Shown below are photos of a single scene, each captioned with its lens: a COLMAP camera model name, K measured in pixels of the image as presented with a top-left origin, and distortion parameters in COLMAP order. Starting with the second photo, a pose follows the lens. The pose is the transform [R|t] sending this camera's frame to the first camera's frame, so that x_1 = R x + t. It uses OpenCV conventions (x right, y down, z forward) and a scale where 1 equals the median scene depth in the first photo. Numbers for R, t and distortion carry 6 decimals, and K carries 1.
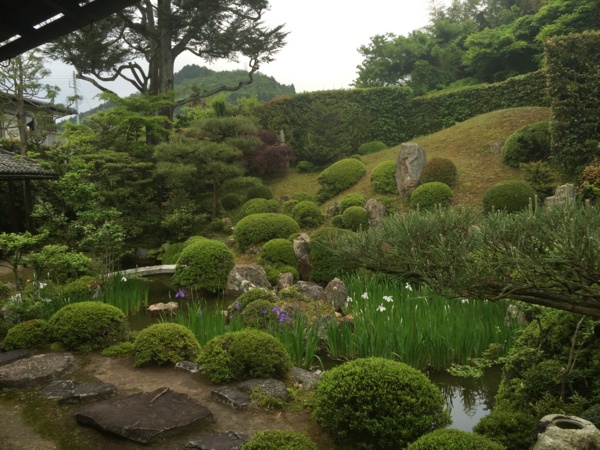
lens RADIAL K [[534.6, 0, 278.4], [0, 534.6, 224.0], [0, 0, 1]] dist [0.099316, -0.146677]
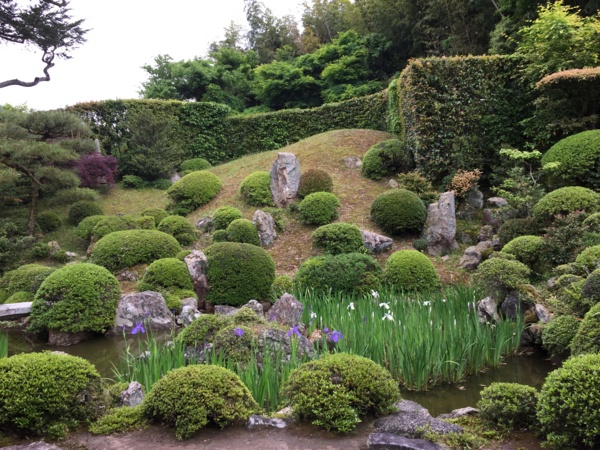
lens RADIAL K [[534.6, 0, 278.4], [0, 534.6, 224.0], [0, 0, 1]] dist [0.099316, -0.146677]
pose [[0.864832, -0.014888, 0.501841, -0.217123], [0.050206, 0.997114, -0.056940, 0.025521], [-0.499545, 0.074439, 0.863084, 0.172365]]
